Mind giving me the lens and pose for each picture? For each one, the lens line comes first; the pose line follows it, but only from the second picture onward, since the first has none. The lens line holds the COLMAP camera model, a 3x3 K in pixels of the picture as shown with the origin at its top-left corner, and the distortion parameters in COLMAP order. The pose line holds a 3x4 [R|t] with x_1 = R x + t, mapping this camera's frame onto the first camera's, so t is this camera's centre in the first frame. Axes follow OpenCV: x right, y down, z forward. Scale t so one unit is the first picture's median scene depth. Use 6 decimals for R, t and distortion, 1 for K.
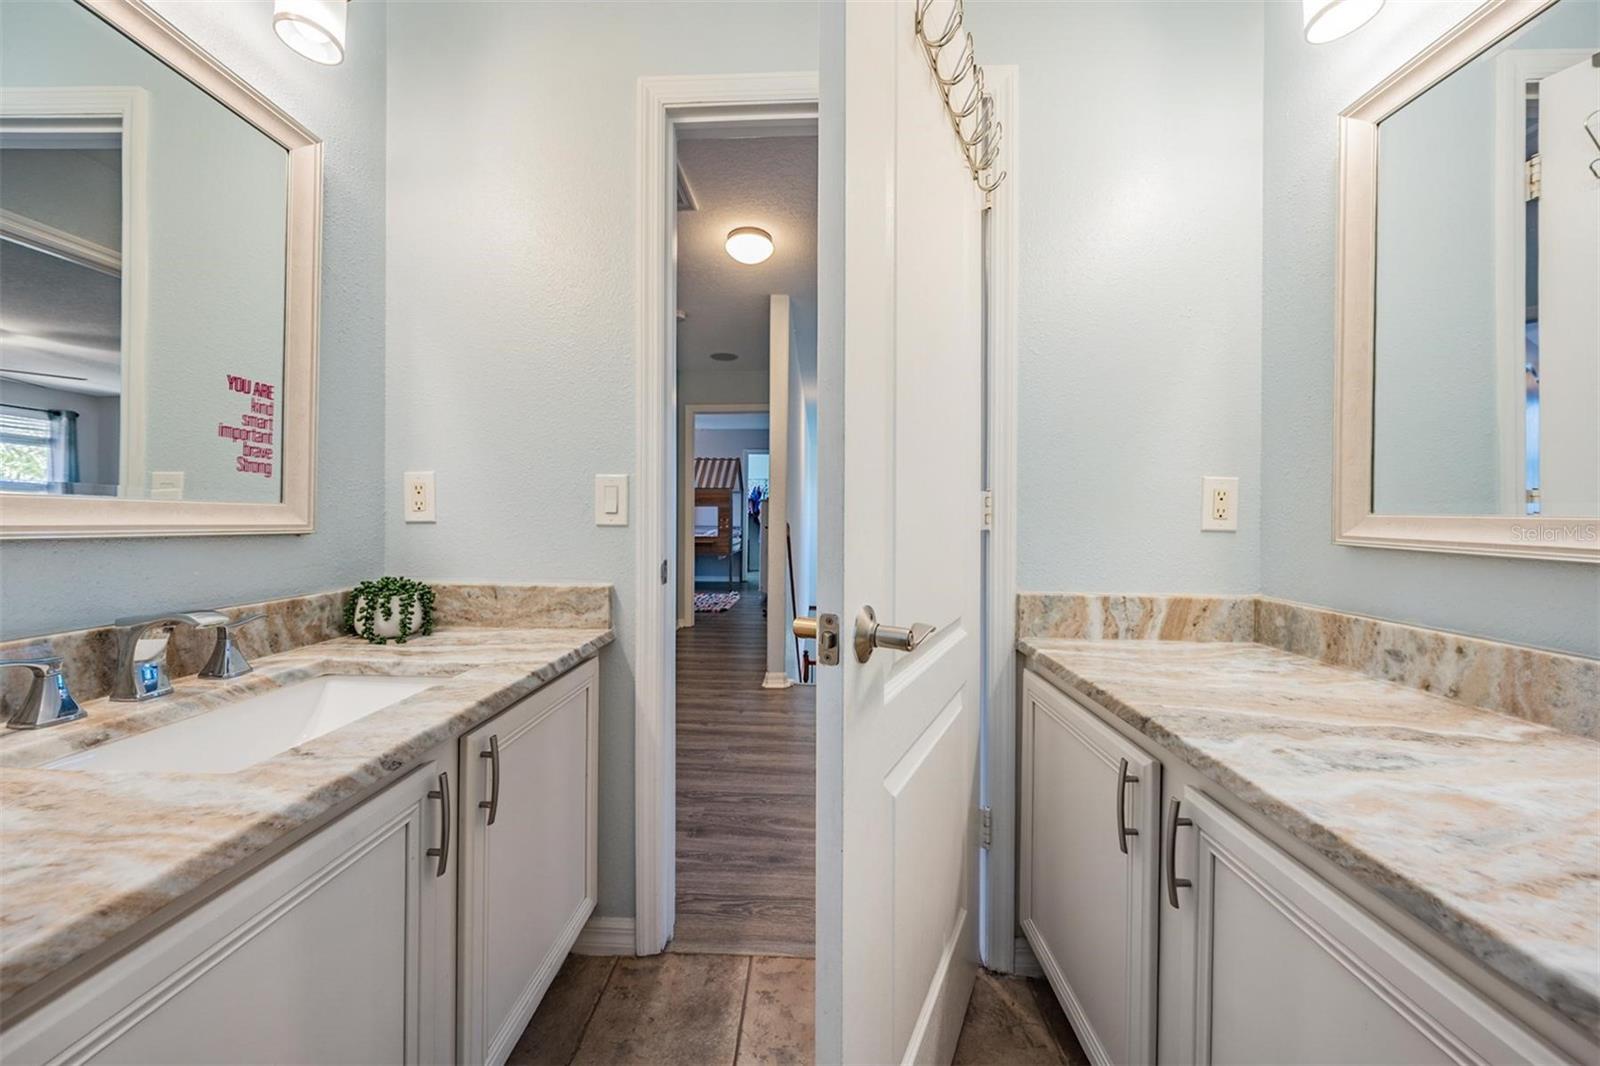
lens RADIAL K [[536.1, 0, 800.0], [0, 536.1, 533.0], [0, 0, 1]] dist [-0.000149, -0.000013]
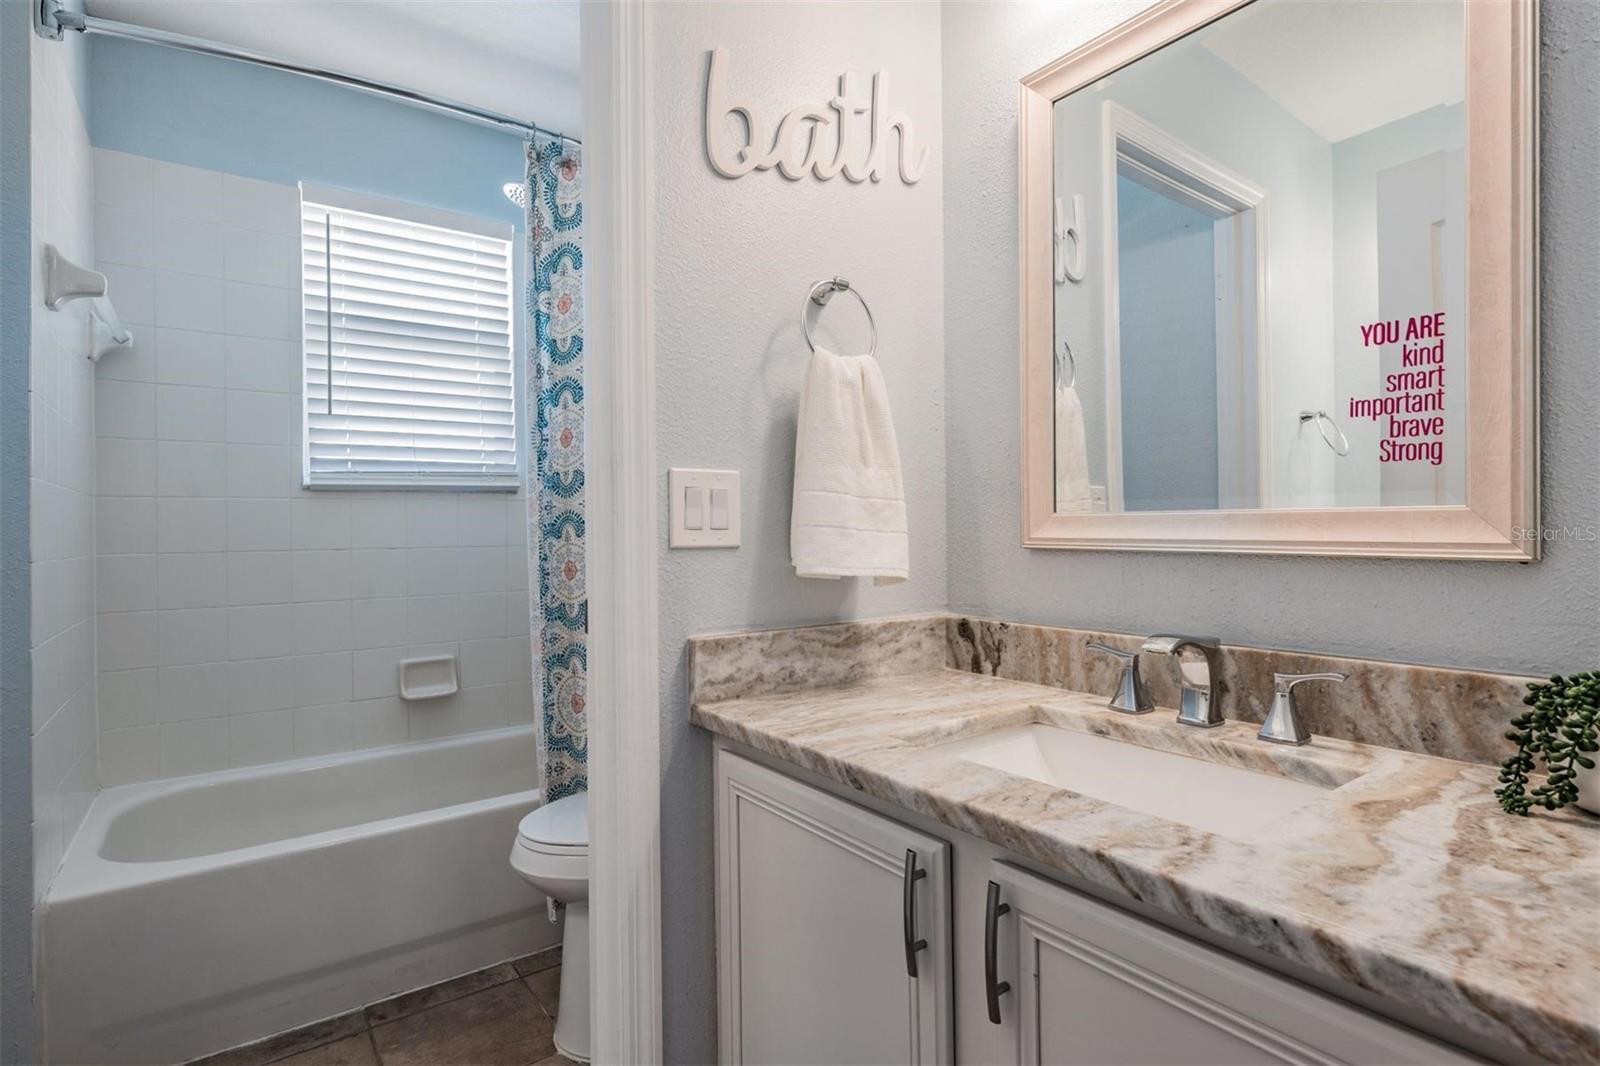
lens RADIAL K [[785.2, 0, 800.0], [0, 785.2, 533.0], [0, 0, 1]] dist [0.000029, 0.000034]
pose [[-0.786009, -0.002558, -0.618209, 0.133159], [-0.016376, 0.999727, 0.016685, -0.029358], [0.617998, 0.023238, -0.785836, 1.276526]]
